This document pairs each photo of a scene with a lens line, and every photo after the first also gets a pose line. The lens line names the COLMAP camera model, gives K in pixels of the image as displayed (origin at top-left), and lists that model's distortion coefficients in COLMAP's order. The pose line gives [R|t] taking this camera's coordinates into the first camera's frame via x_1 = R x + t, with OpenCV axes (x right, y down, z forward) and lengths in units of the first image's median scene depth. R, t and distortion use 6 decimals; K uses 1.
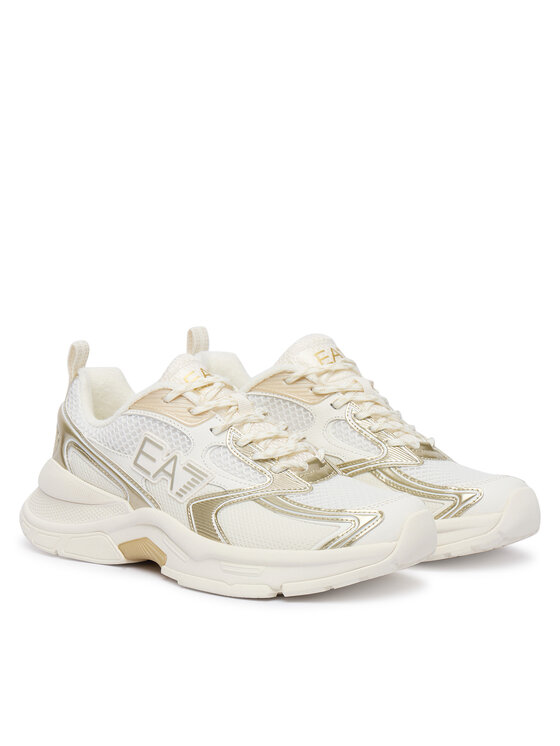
lens RADIAL K [[2194.9, 0, 279.9], [0, 2194.9, 372.9], [0, 0, 1]] dist [0.035575, 0.000000]
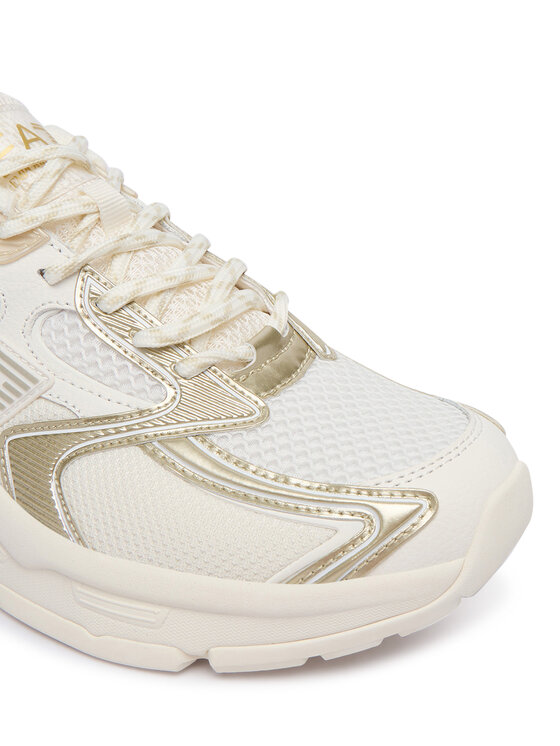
lens RADIAL K [[1074.2, 0, 281.6], [0, 1074.2, 372.3], [0, 0, 1]] dist [-0.036522, 0.000000]
pose [[0.996985, -0.028363, 0.072228, 0.001832], [0.001176, 0.936222, 0.351407, -0.033315], [-0.077588, -0.350262, 0.933433, 0.786132]]
